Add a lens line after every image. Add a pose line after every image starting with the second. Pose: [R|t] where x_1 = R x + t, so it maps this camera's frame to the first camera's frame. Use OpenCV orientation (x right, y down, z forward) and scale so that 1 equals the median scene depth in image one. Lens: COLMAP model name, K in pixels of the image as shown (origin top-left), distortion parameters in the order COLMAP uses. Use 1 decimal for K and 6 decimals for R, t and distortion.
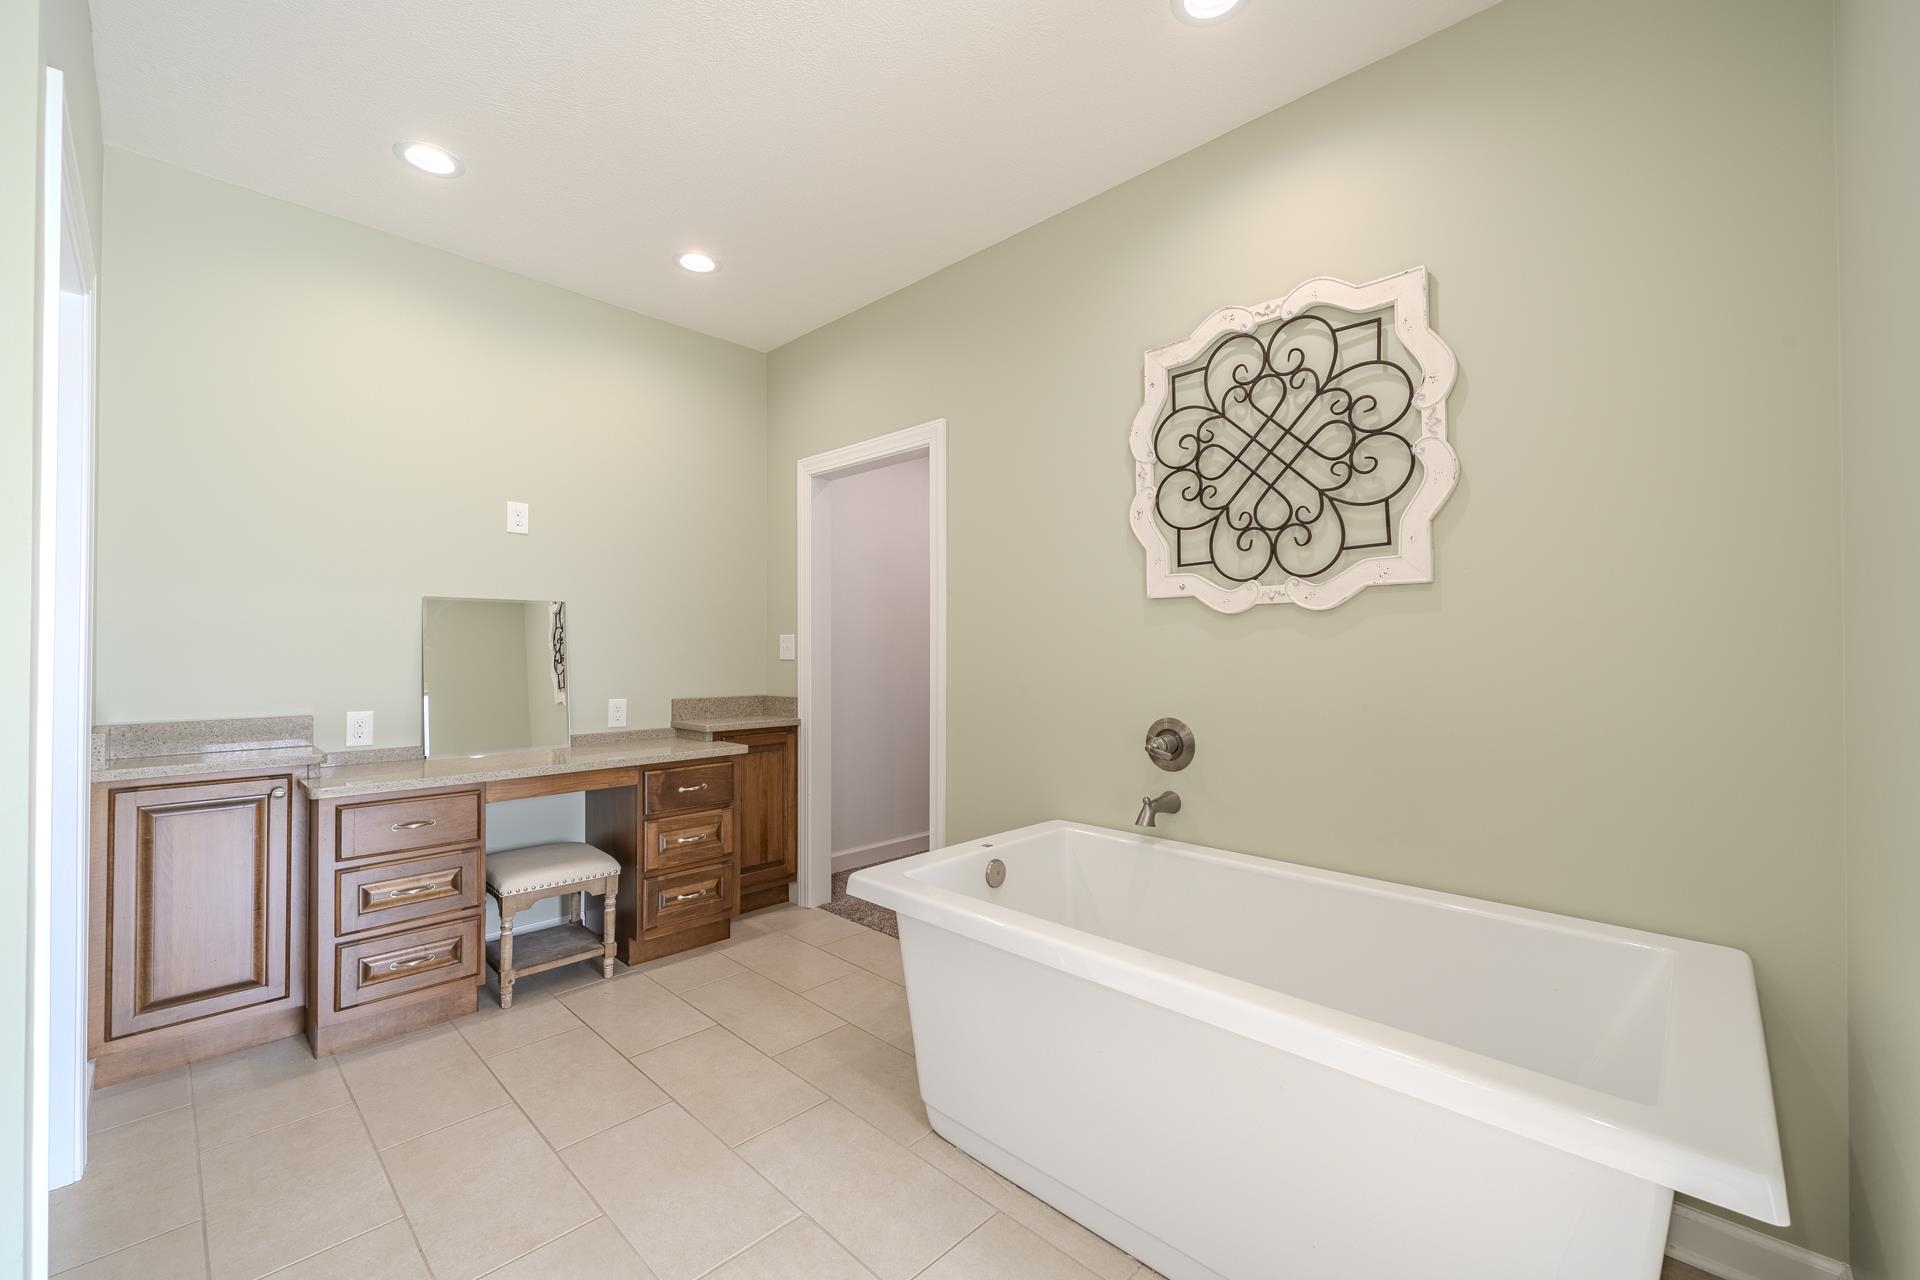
lens RADIAL K [[774.1, 0, 963.6], [0, 774.1, 642.2], [0, 0, 1]] dist [-0.003906, -0.000594]
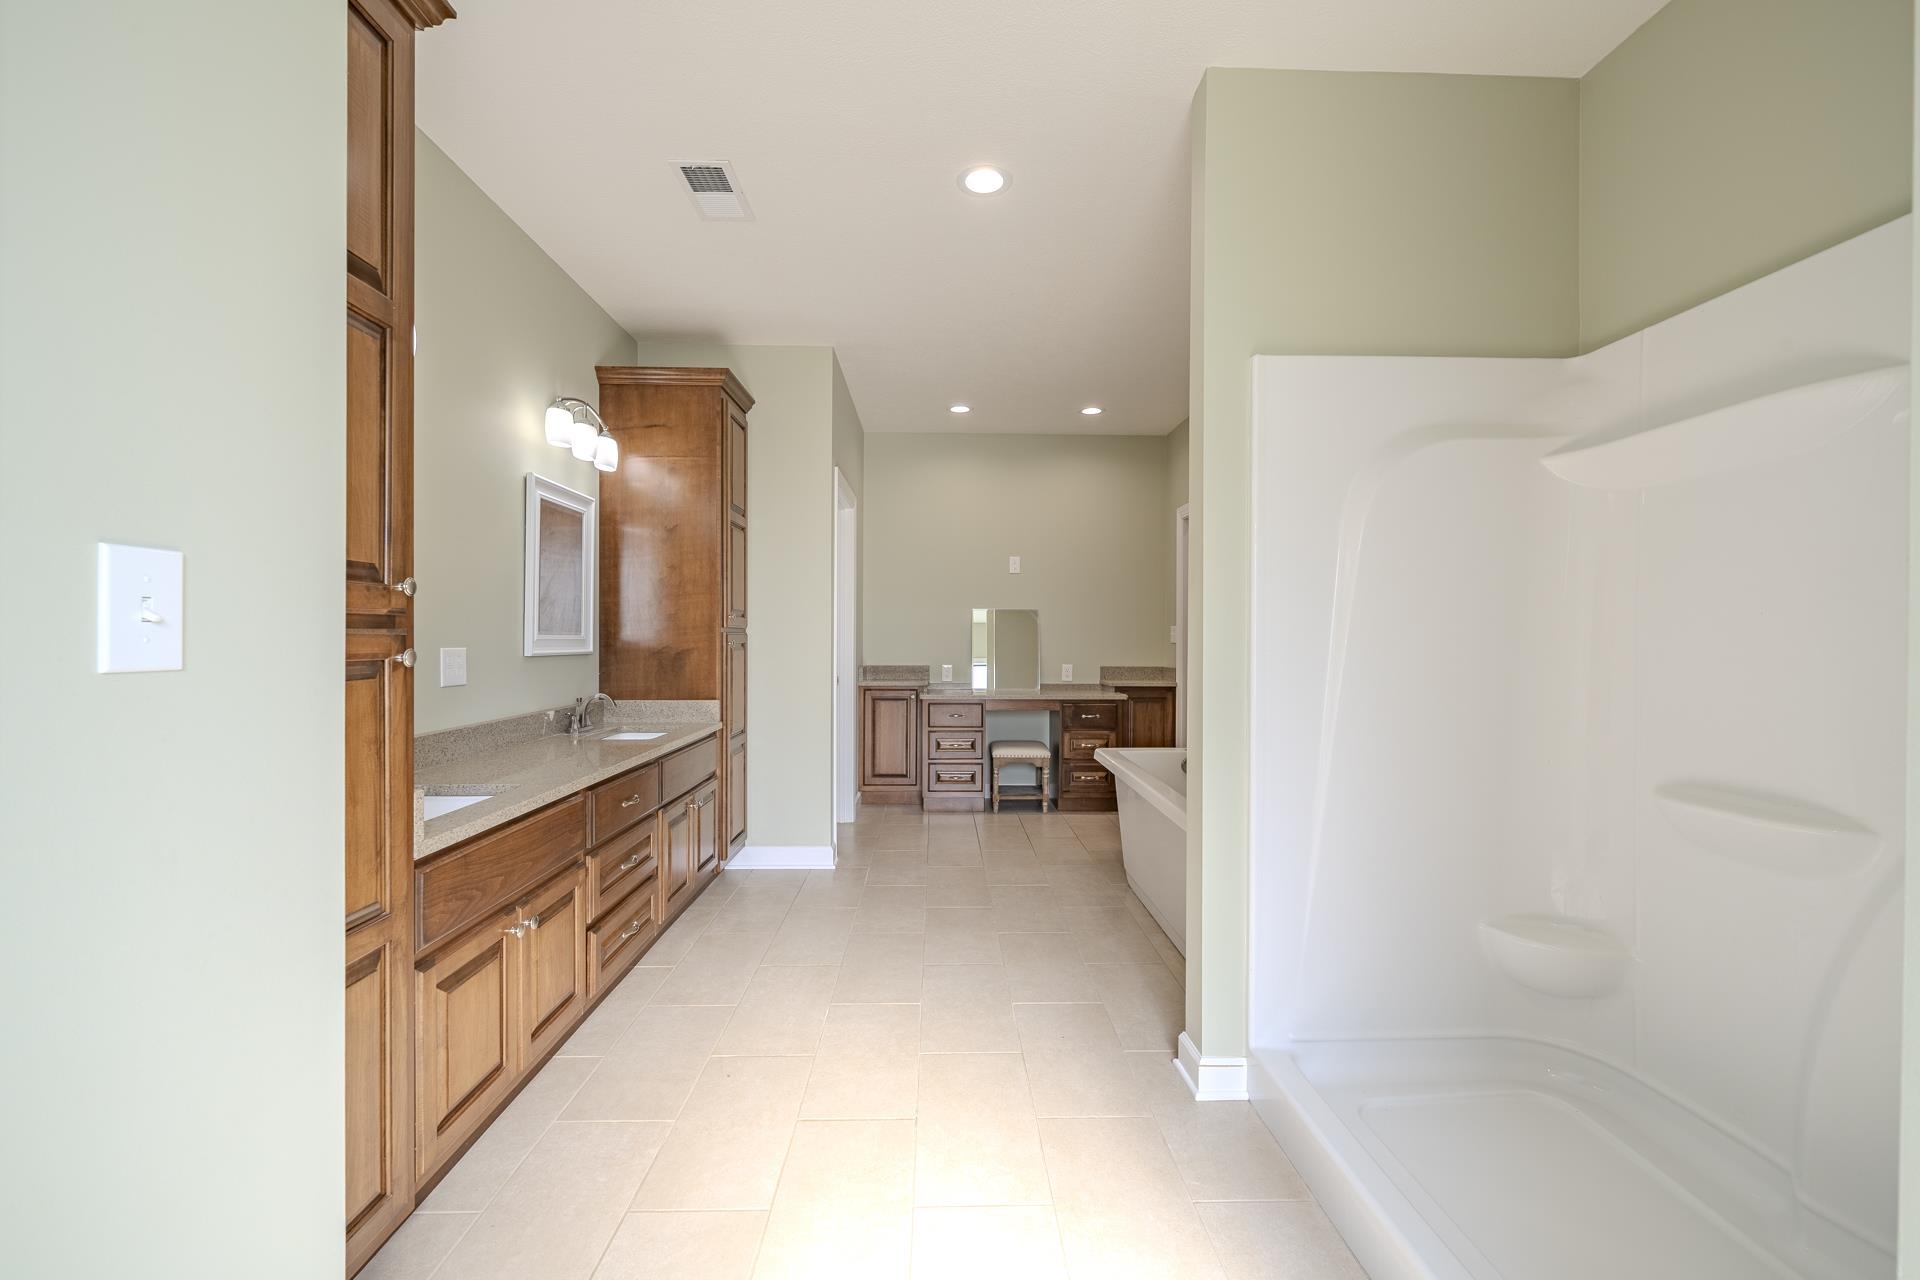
lens RADIAL K [[774.1, 0, 958.2], [0, 774.1, 637.5], [0, 0, 1]] dist [-0.003906, -0.000594]
pose [[0.709234, 0.006281, -0.704945, 0.676304], [0.002801, 0.999927, 0.011727, -0.008755], [0.704968, -0.010291, 0.709165, -0.443833]]
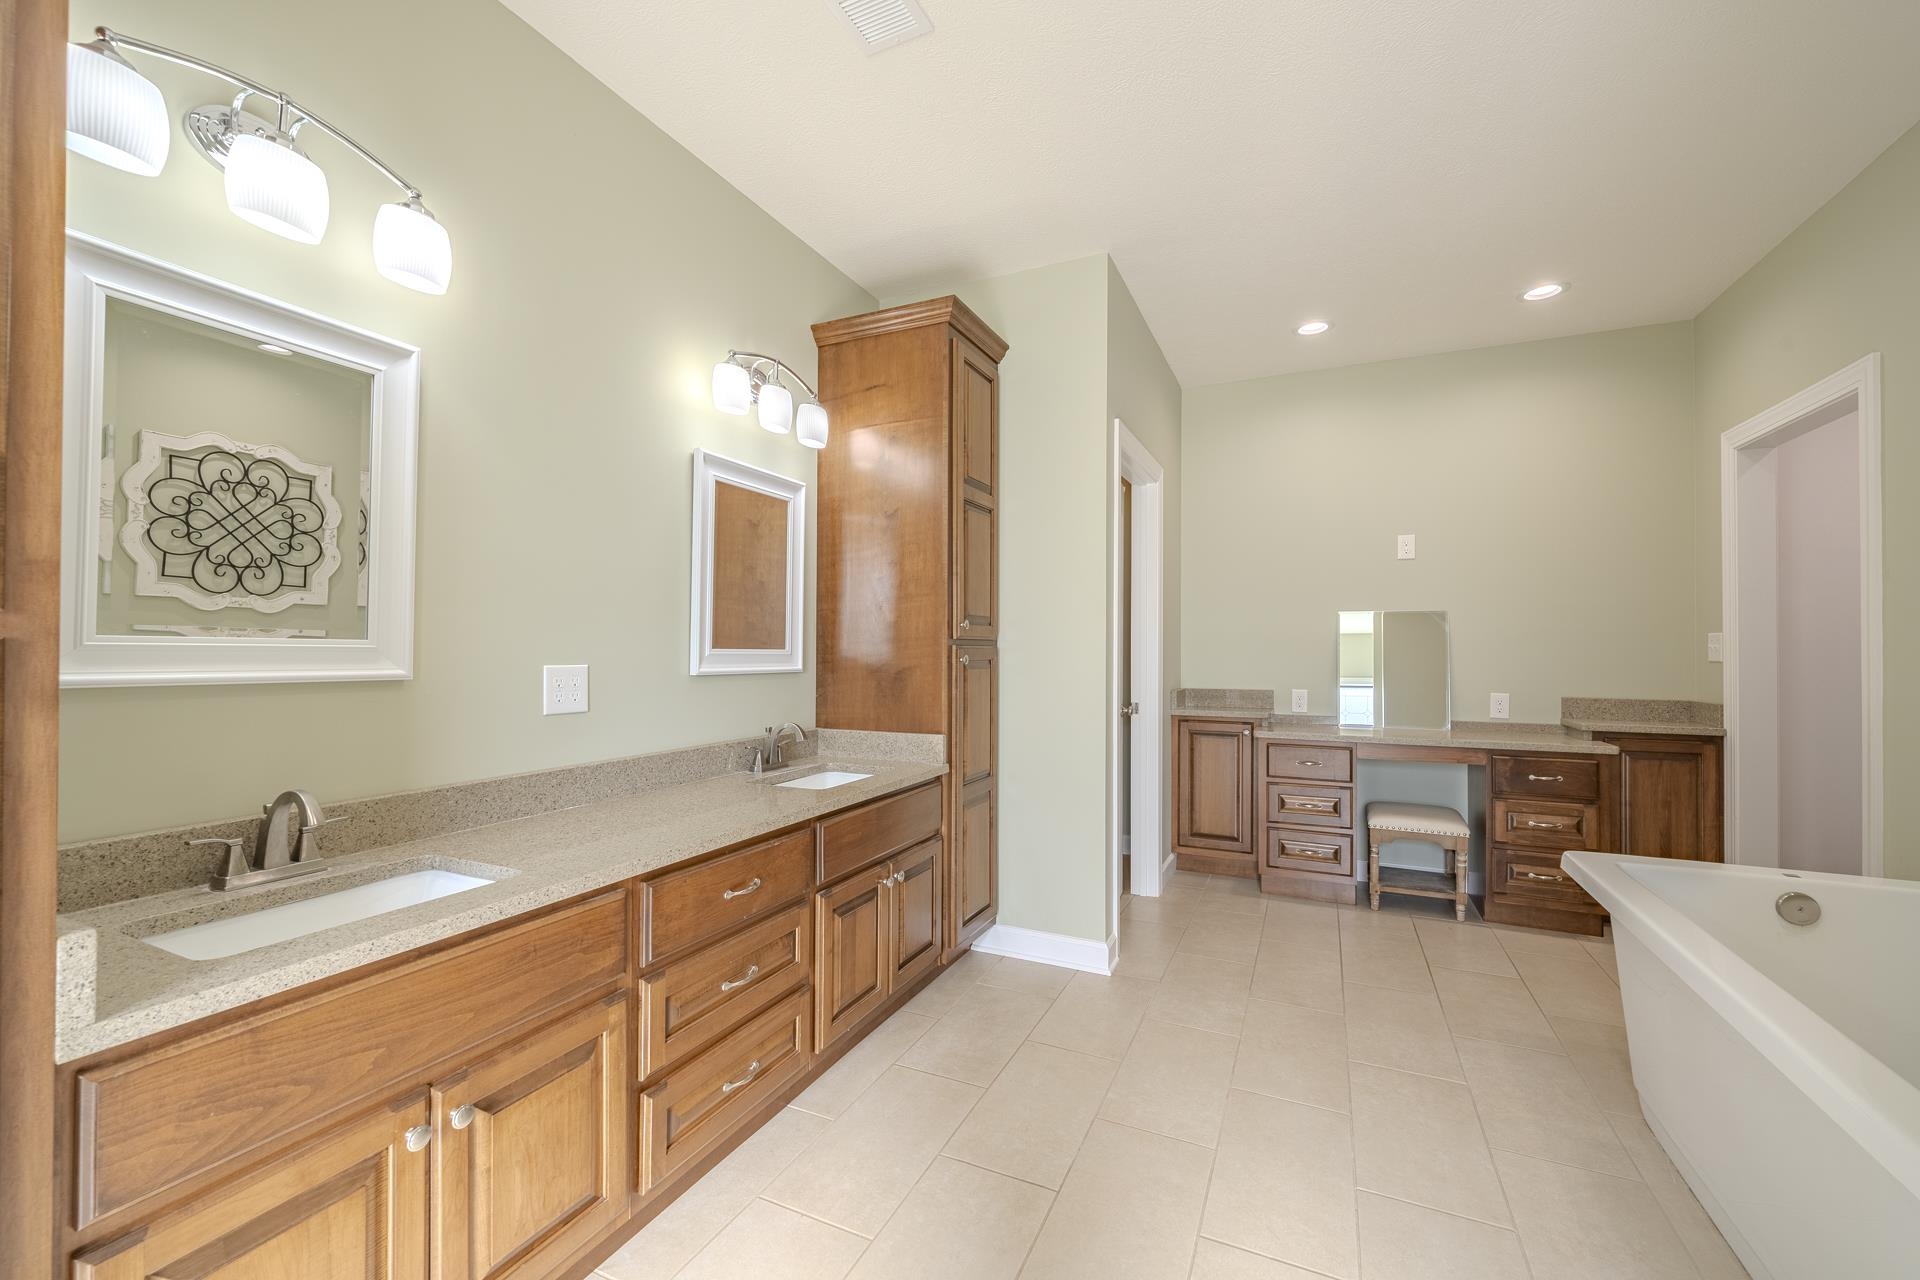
lens RADIAL K [[774.1, 0, 951.5], [0, 774.1, 642.8], [0, 0, 1]] dist [-0.003906, -0.000594]
pose [[0.310656, -0.004746, -0.950511, 0.430342], [0.007657, 0.999968, -0.002490, -0.004191], [0.950492, -0.006505, 0.310682, -0.126194]]
